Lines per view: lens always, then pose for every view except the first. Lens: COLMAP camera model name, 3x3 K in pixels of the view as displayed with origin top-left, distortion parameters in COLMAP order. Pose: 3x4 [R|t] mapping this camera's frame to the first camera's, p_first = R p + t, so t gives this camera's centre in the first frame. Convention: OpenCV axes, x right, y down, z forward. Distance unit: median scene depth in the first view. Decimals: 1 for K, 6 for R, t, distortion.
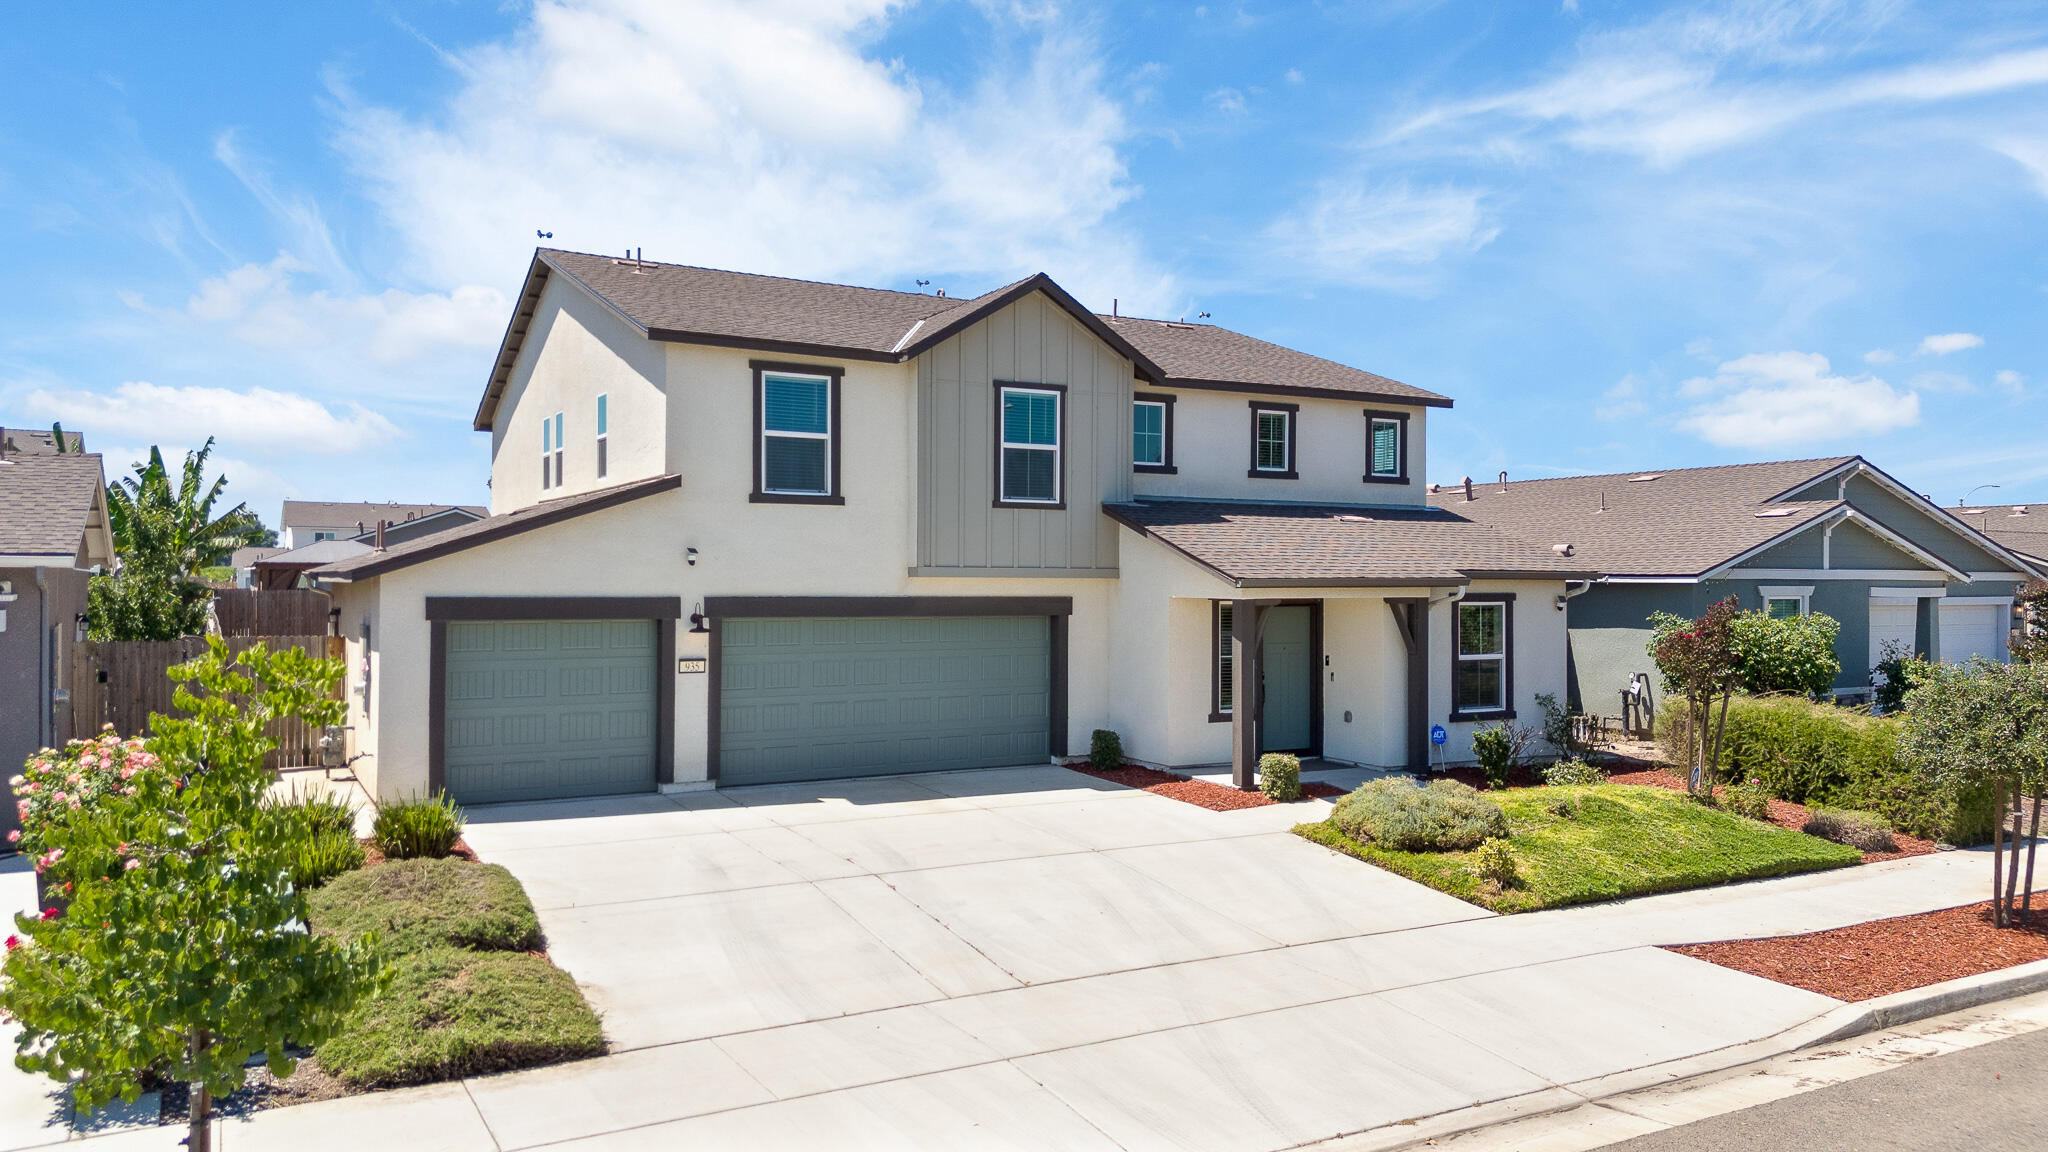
lens RADIAL K [[1435.6, 0, 1033.5], [0, 1435.6, 572.5], [0, 0, 1]] dist [0.054180, -0.050542]
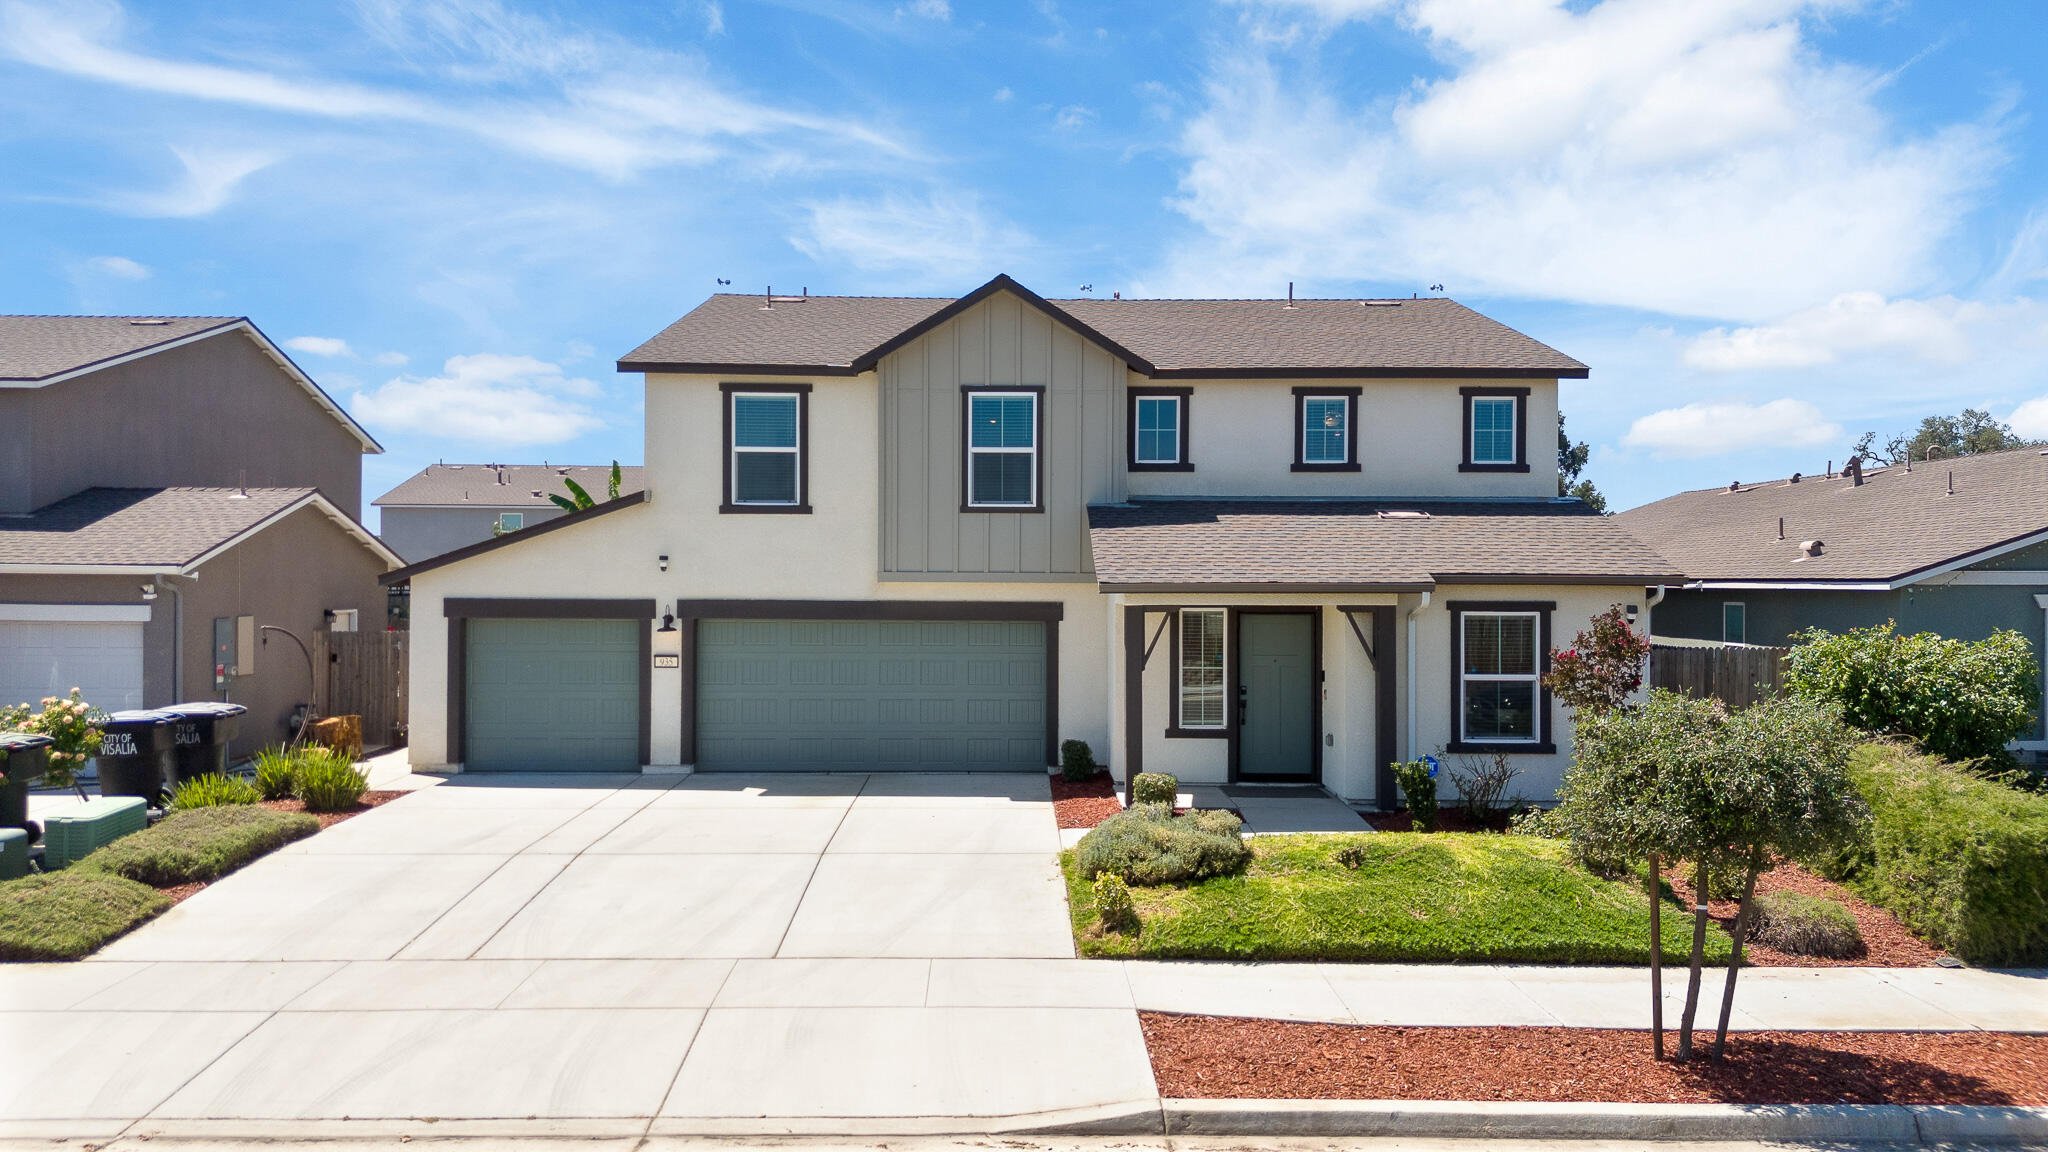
lens RADIAL K [[1446.1, 0, 1037.9], [0, 1446.1, 576.1], [0, 0, 1]] dist [0.061192, -0.055326]
pose [[0.877552, -0.001801, -0.479478, 0.527157], [0.001180, 0.999998, -0.001597, 0.000975], [0.479480, 0.000836, 0.877552, 0.143009]]
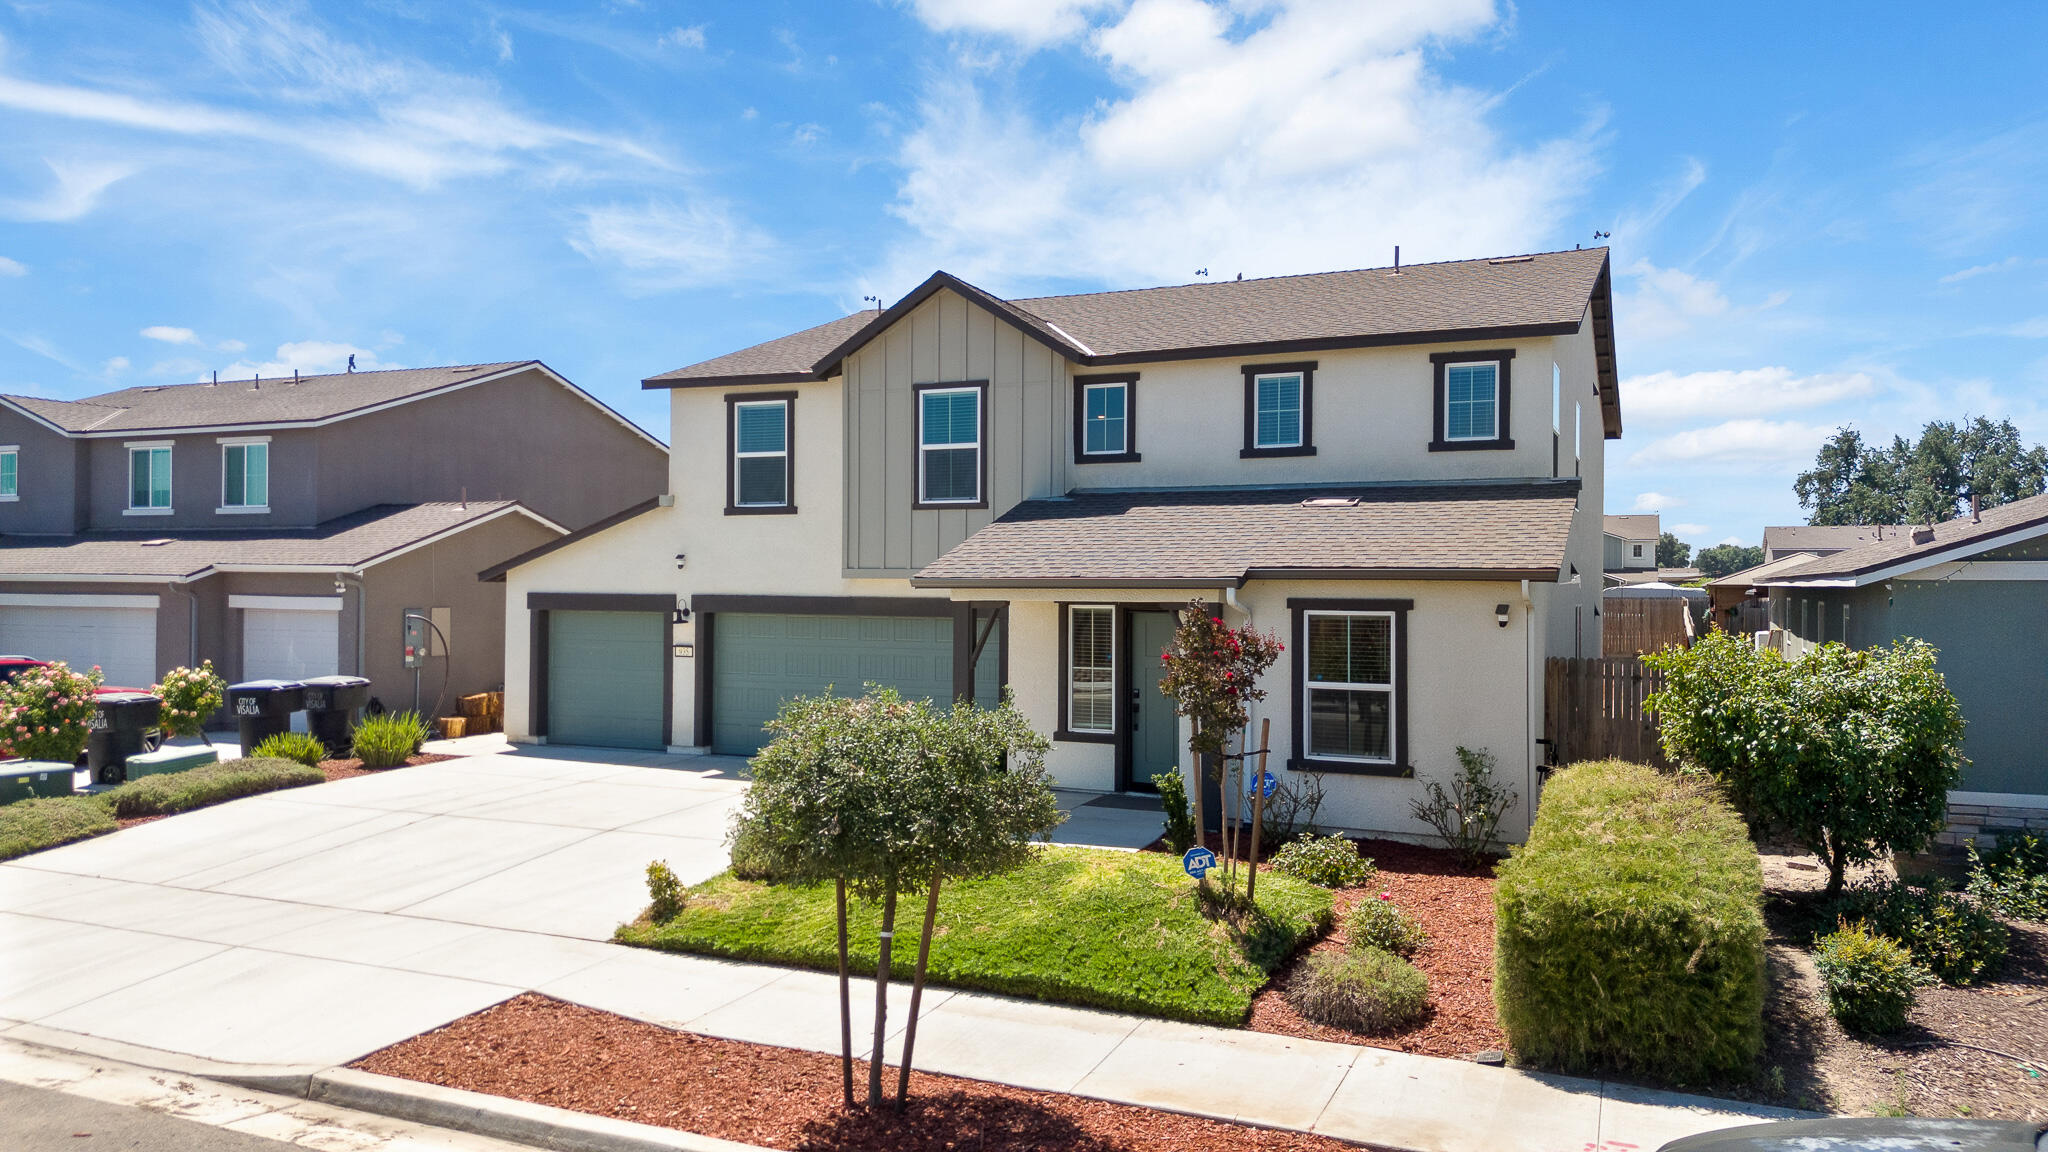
lens RADIAL K [[1446.1, 0, 1037.9], [0, 1446.1, 576.1], [0, 0, 1]] dist [0.061192, -0.055326]
pose [[0.597035, -0.004184, -0.802204, 0.883353], [0.000349, 0.999988, -0.004956, 0.007037], [0.802215, 0.002679, 0.597029, 0.479446]]
